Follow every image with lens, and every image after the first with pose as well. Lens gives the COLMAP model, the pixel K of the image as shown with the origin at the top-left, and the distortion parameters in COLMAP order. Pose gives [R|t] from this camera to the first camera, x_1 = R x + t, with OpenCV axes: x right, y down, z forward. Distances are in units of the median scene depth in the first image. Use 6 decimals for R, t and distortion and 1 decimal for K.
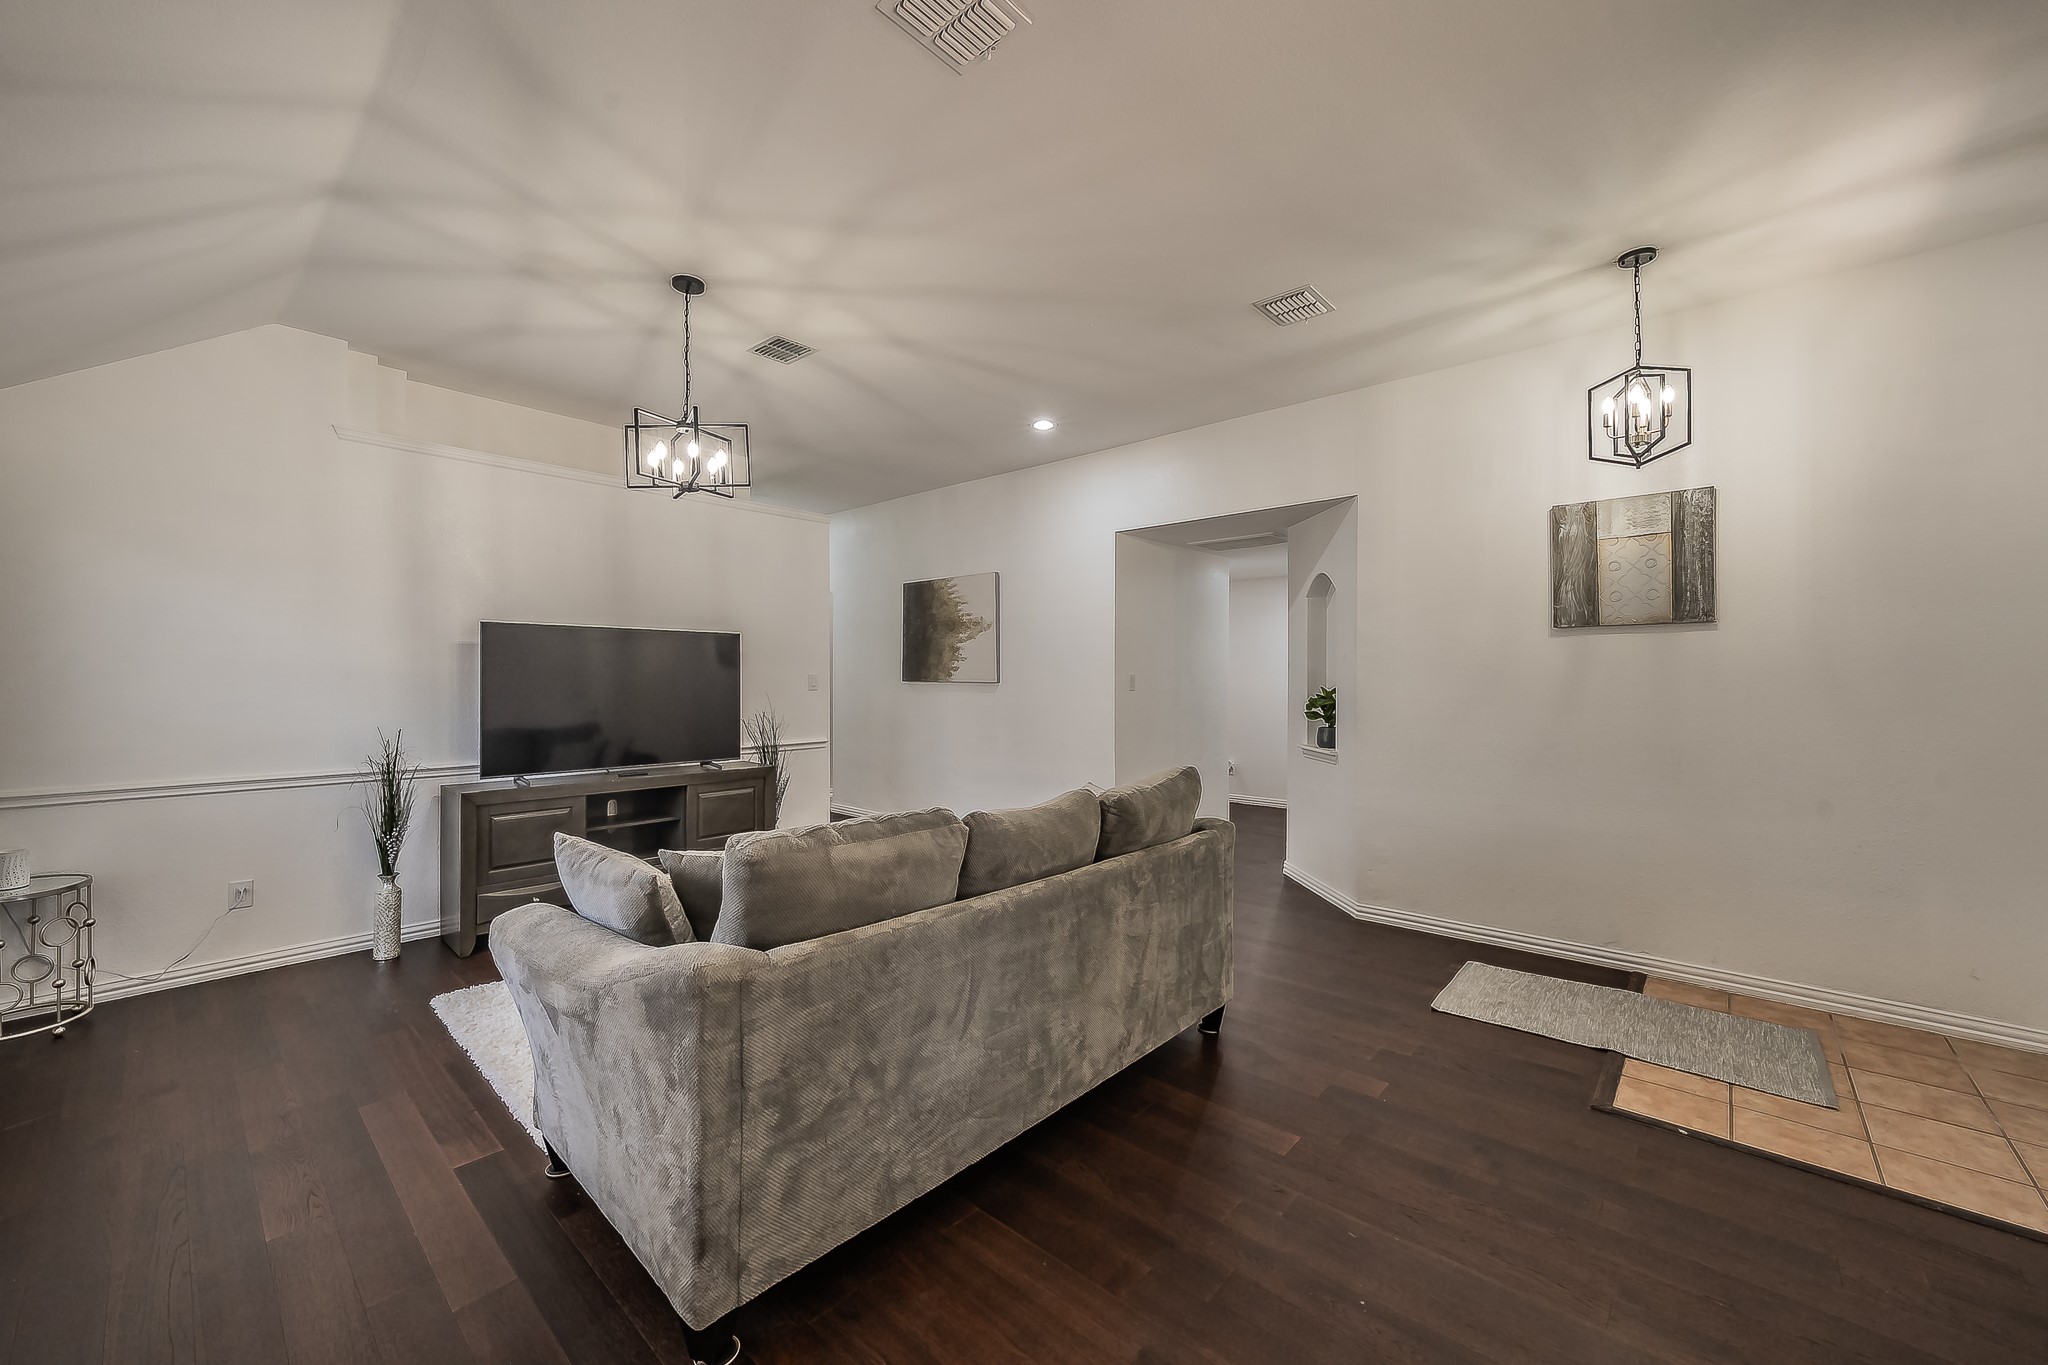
lens RADIAL K [[781.4, 0, 1009.9], [0, 781.4, 677.0], [0, 0, 1]] dist [-0.000092, 0.001016]
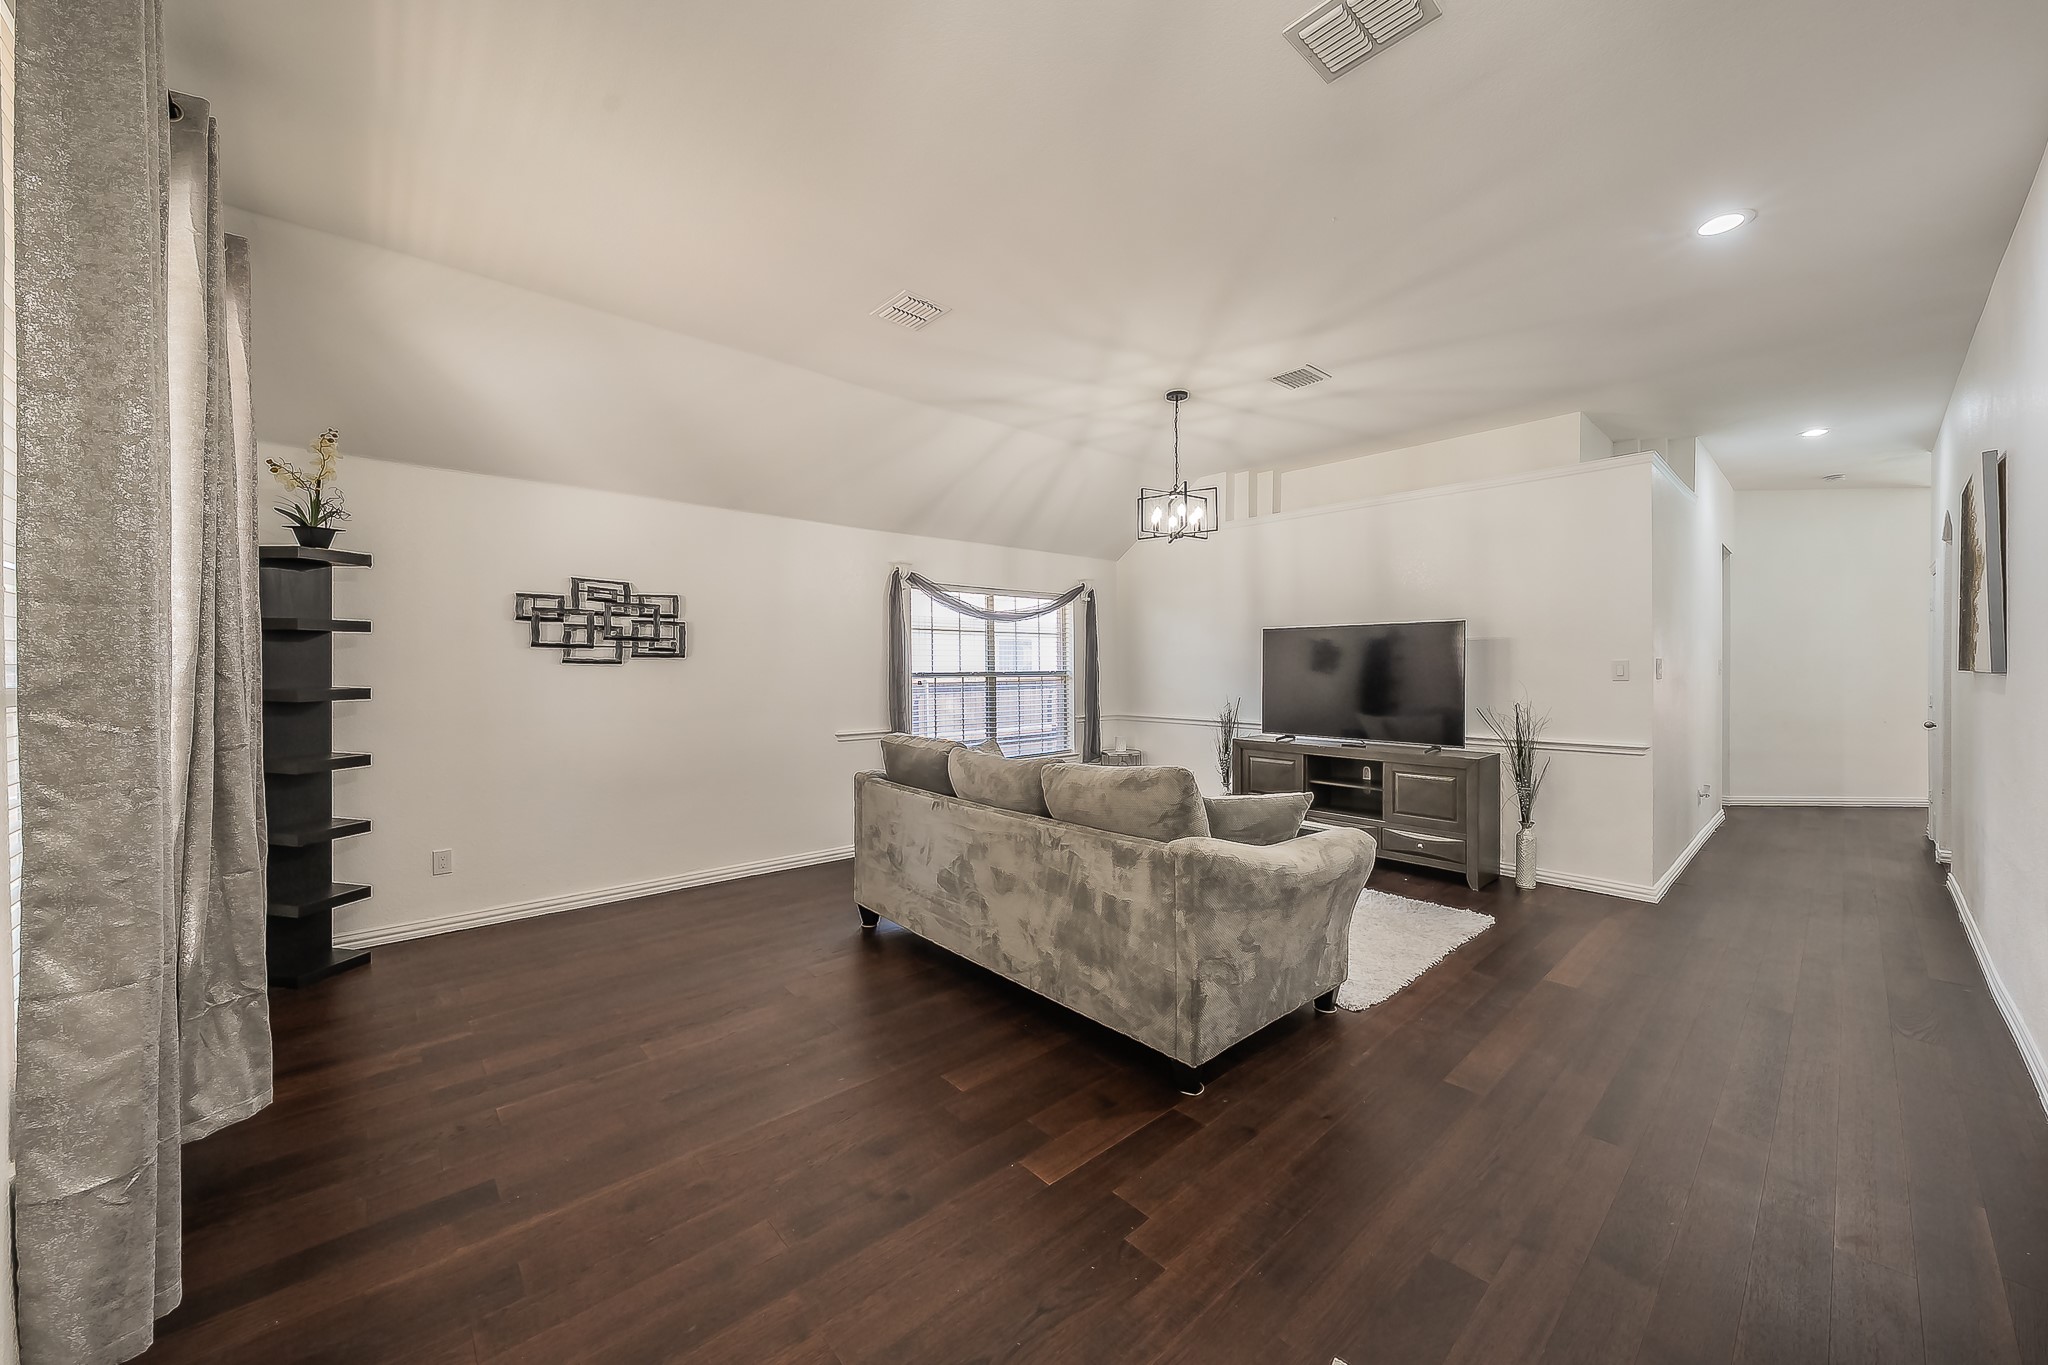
lens RADIAL K [[747.4, 0, 1038.8], [0, 747.4, 673.1], [0, 0, 1]] dist [-0.002180, -0.000381]
pose [[-0.082771, 0.007047, -0.996544, 0.997394], [0.003612, 0.999971, 0.006771, 0.003884], [0.996562, -0.003039, -0.082794, 0.855812]]
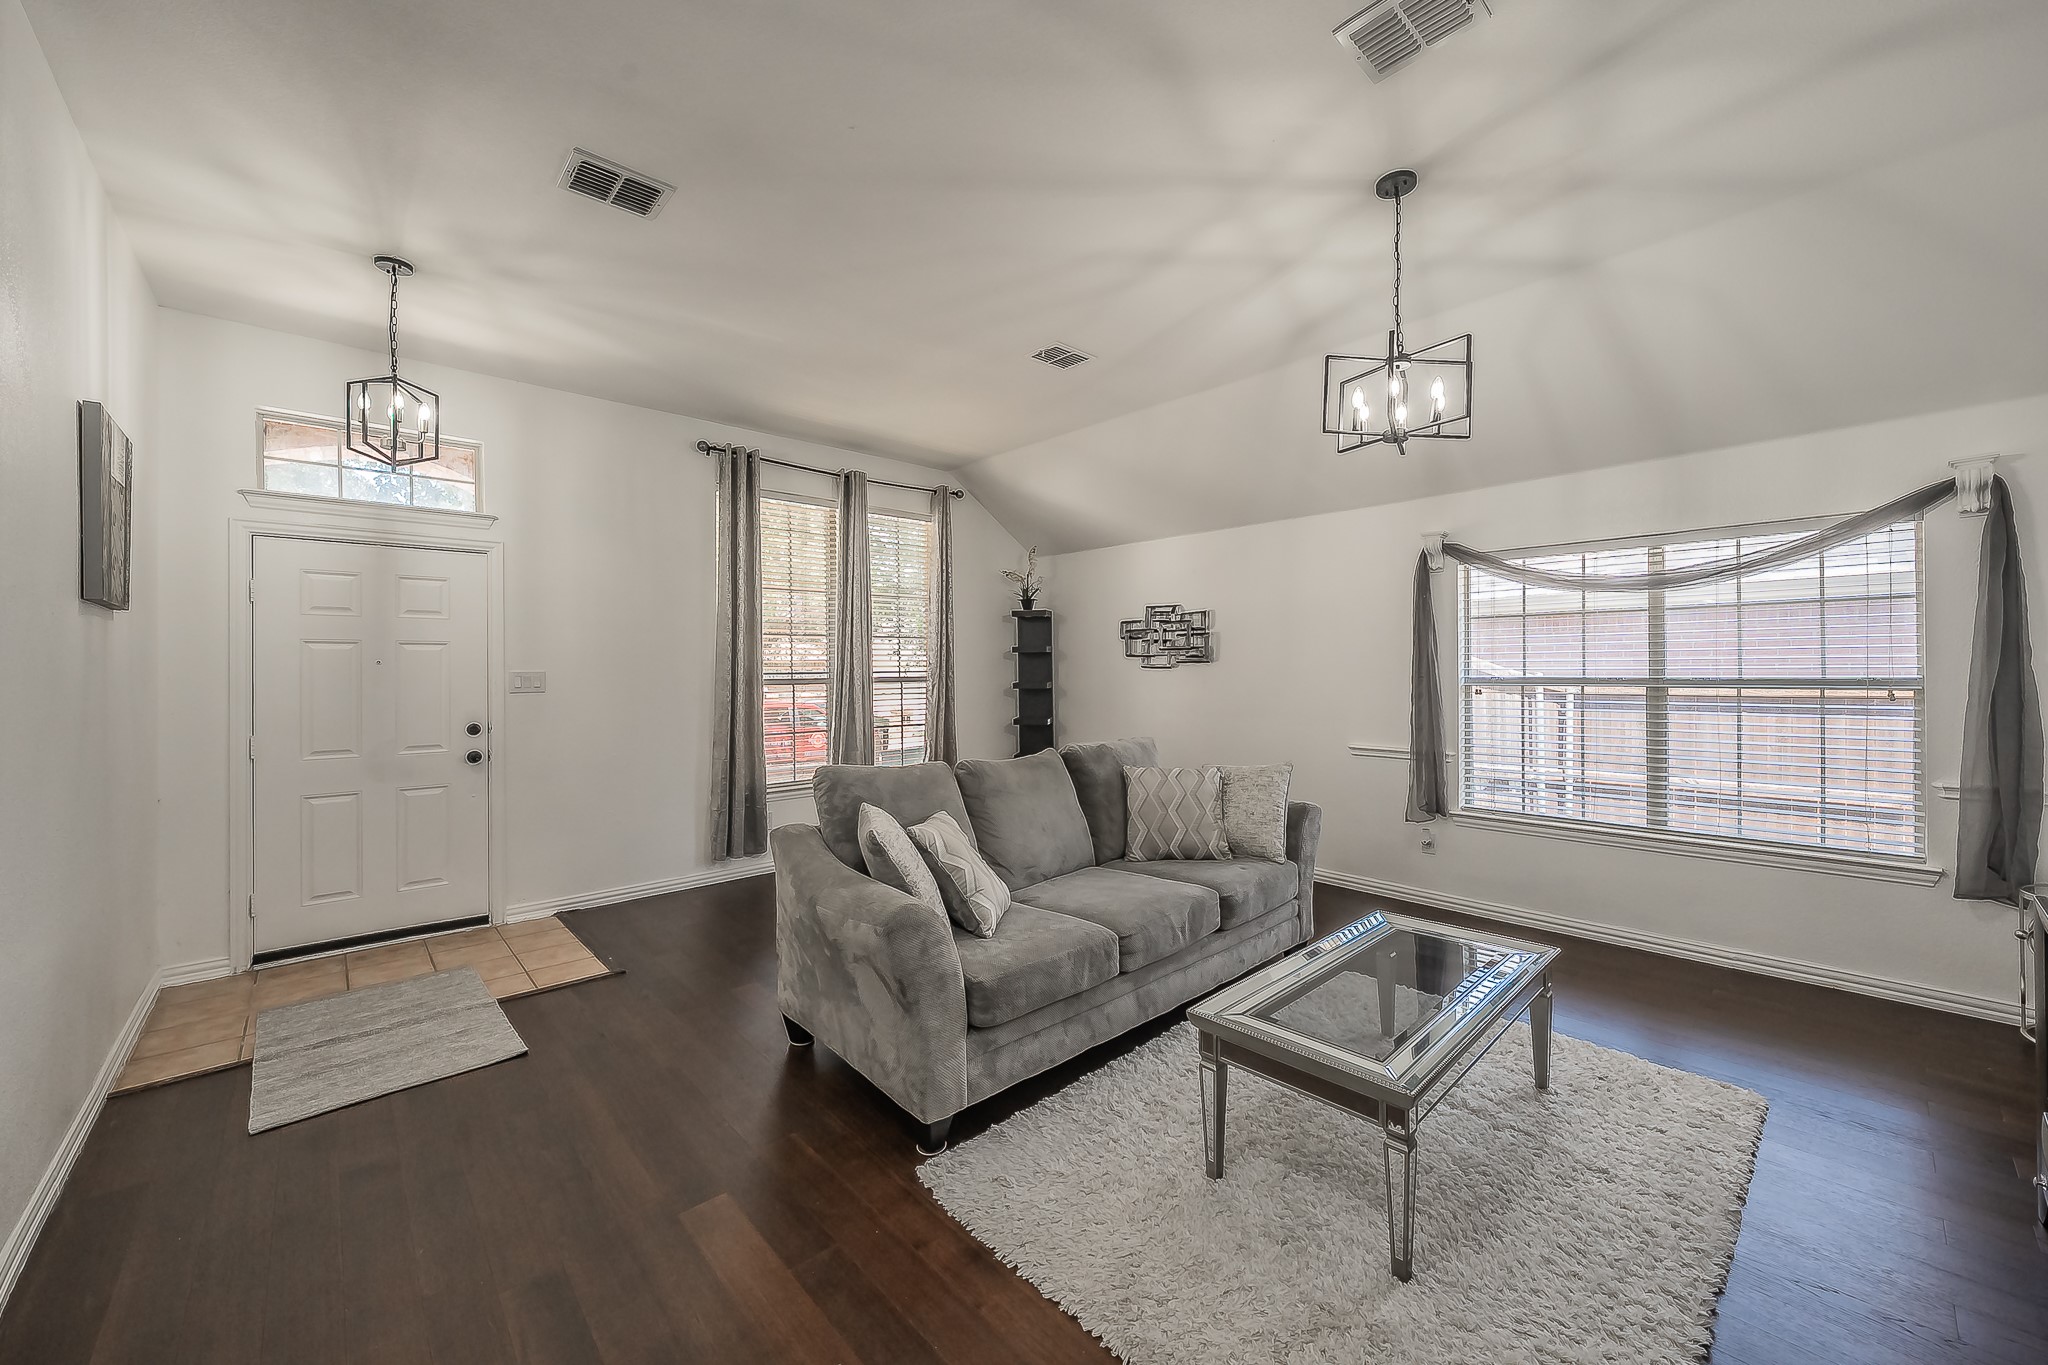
lens RADIAL K [[781.4, 0, 1041.5], [0, 781.4, 670.3], [0, 0, 1]] dist [-0.000092, 0.001016]
pose [[-0.997333, 0.005659, 0.072769, -0.104175], [0.005605, 0.999984, -0.000945, -0.002588], [-0.072774, -0.000534, -0.997348, 1.828364]]
